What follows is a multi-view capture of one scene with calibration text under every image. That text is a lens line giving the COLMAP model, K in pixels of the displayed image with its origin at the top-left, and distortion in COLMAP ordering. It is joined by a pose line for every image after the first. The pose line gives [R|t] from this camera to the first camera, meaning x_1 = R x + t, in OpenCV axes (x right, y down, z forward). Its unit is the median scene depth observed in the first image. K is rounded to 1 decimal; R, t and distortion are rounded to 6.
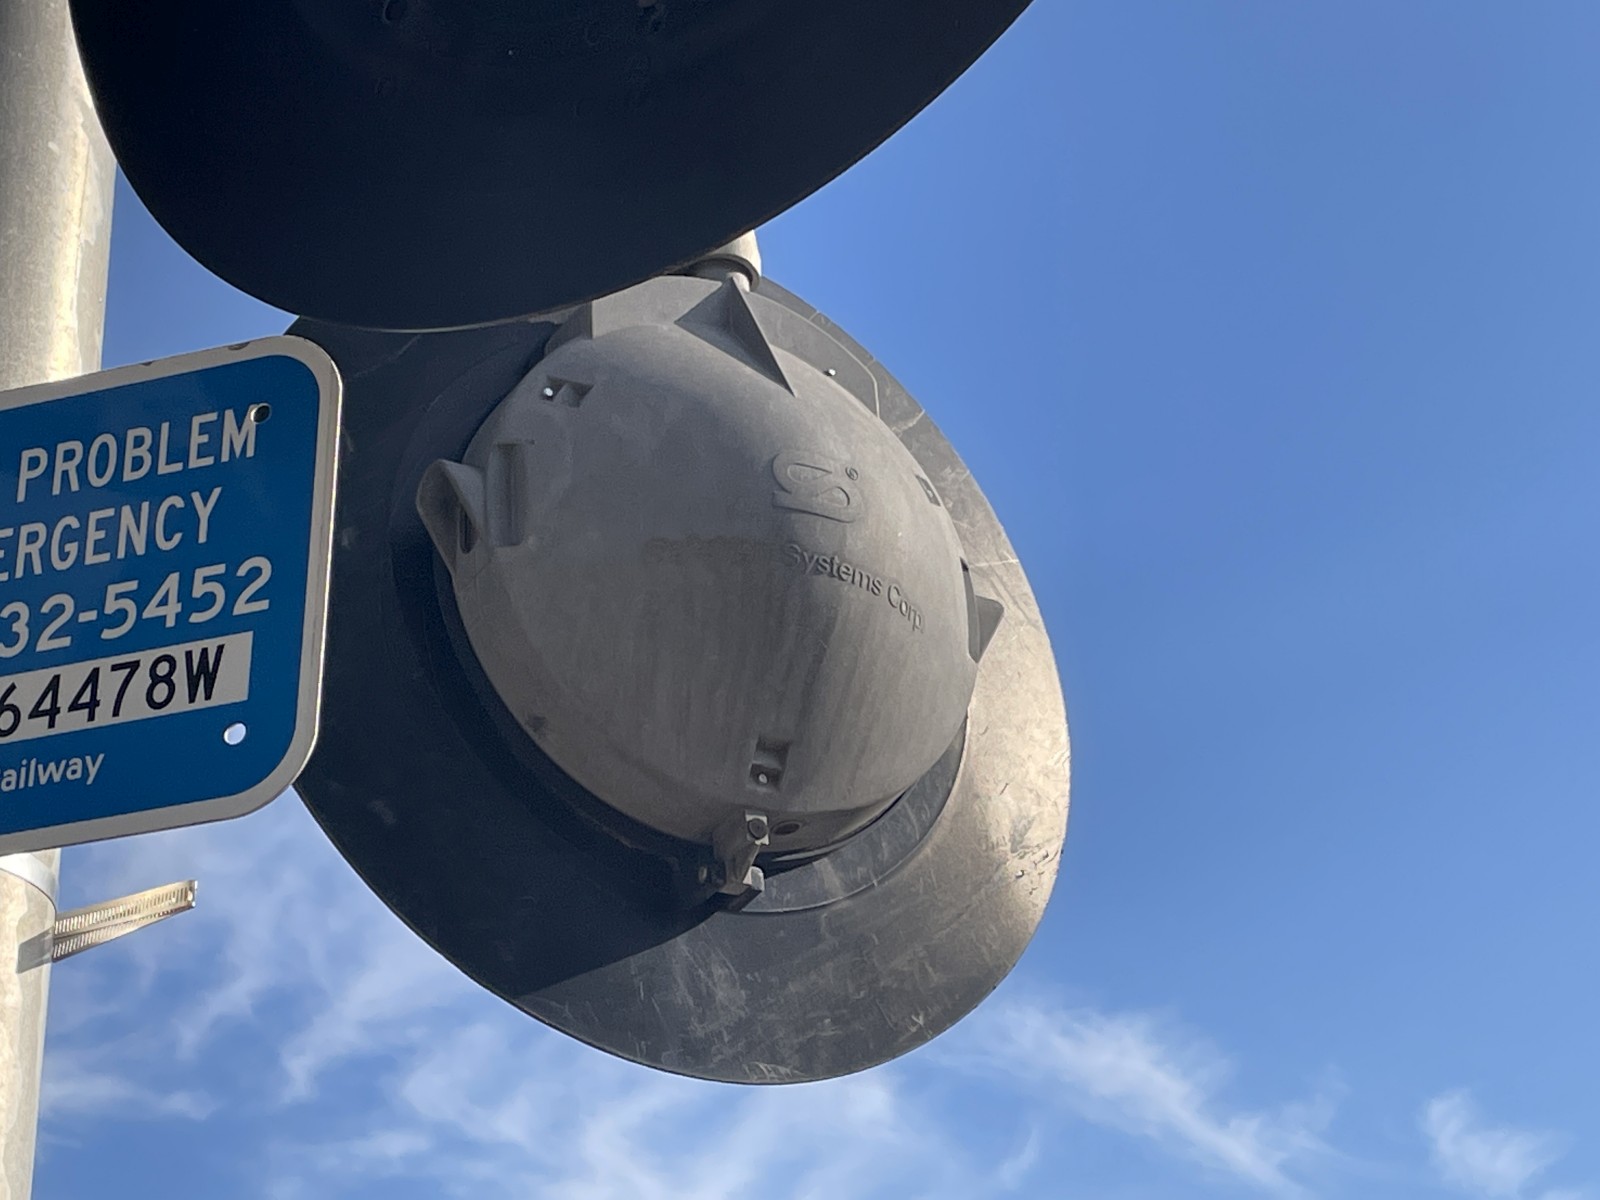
lens RADIAL K [[3290.3, 0, 838.5], [0, 3290.3, 620.3], [0, 0, 1]] dist [0.111021, 0.000000]
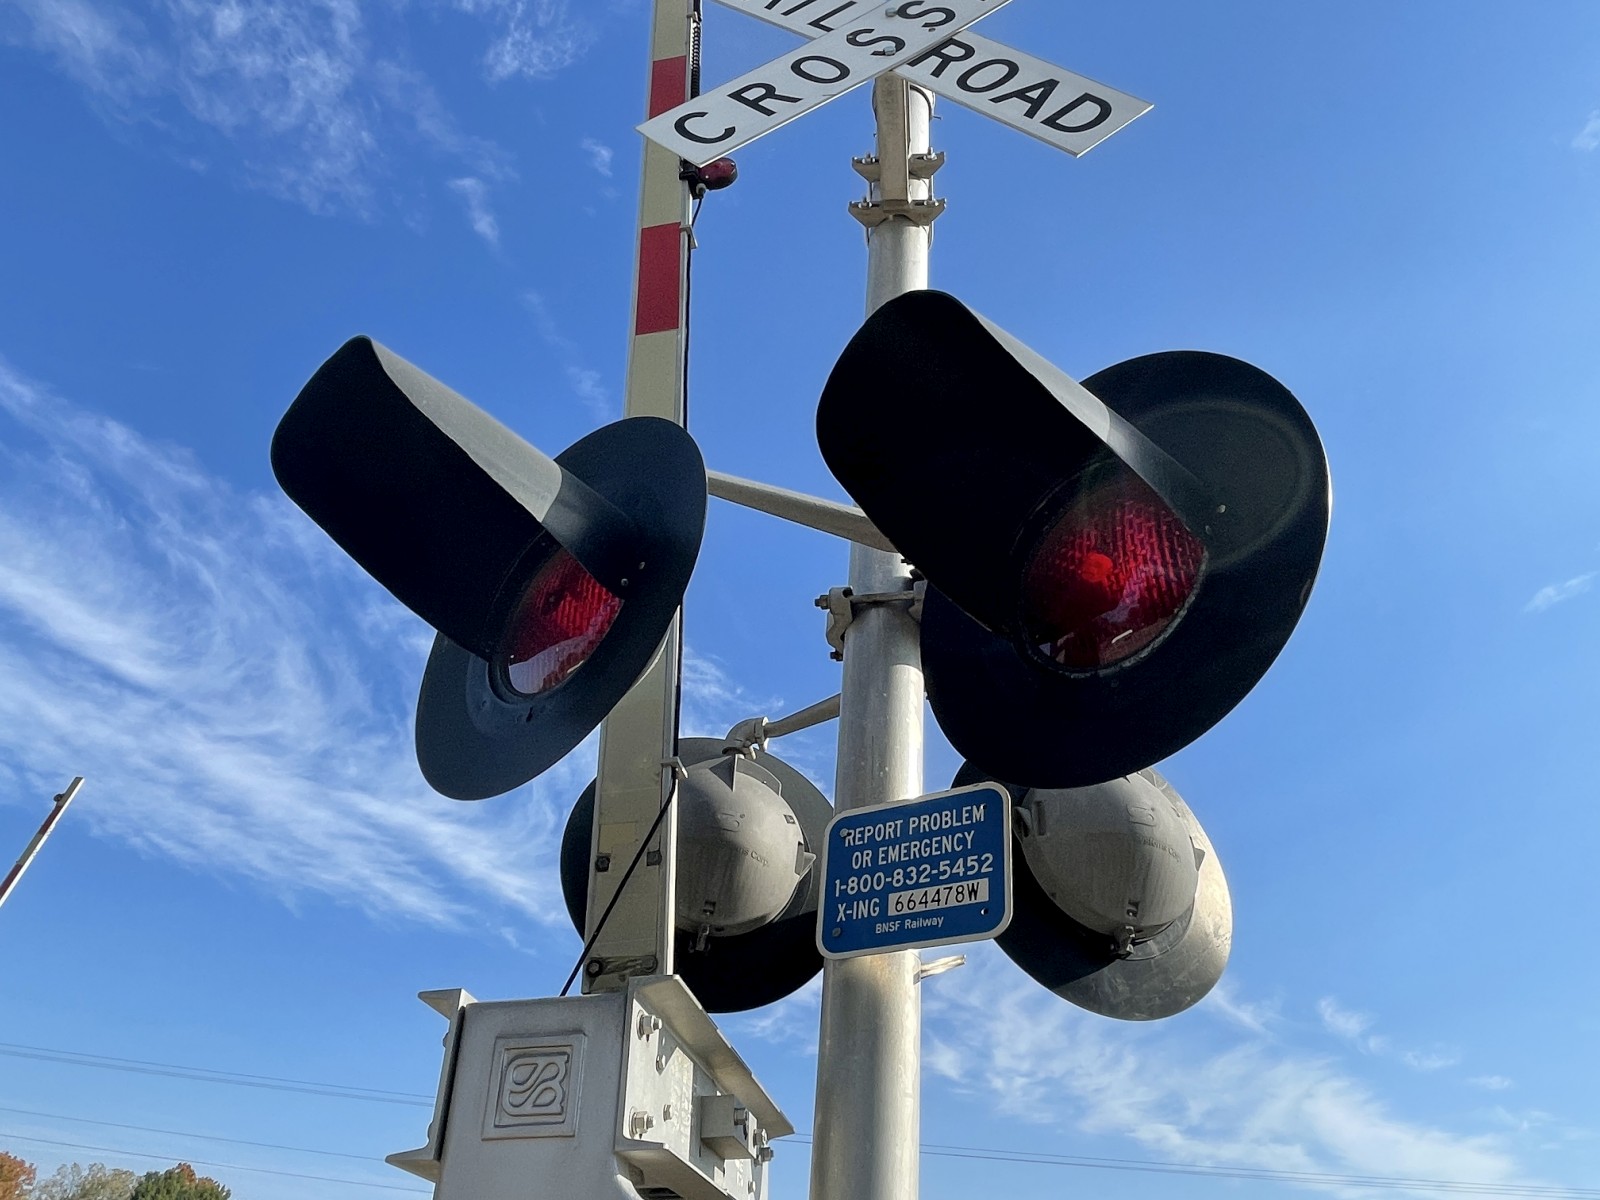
lens RADIAL K [[1089.8, 0, 809.9], [0, 1089.8, 597.4], [0, 0, 1]] dist [-0.005476, 0.003125]
pose [[0.971287, -0.056025, -0.231222, -0.080989], [0.008546, 0.979467, -0.201425, -0.049069], [0.237759, 0.193665, 0.951822, -0.096207]]
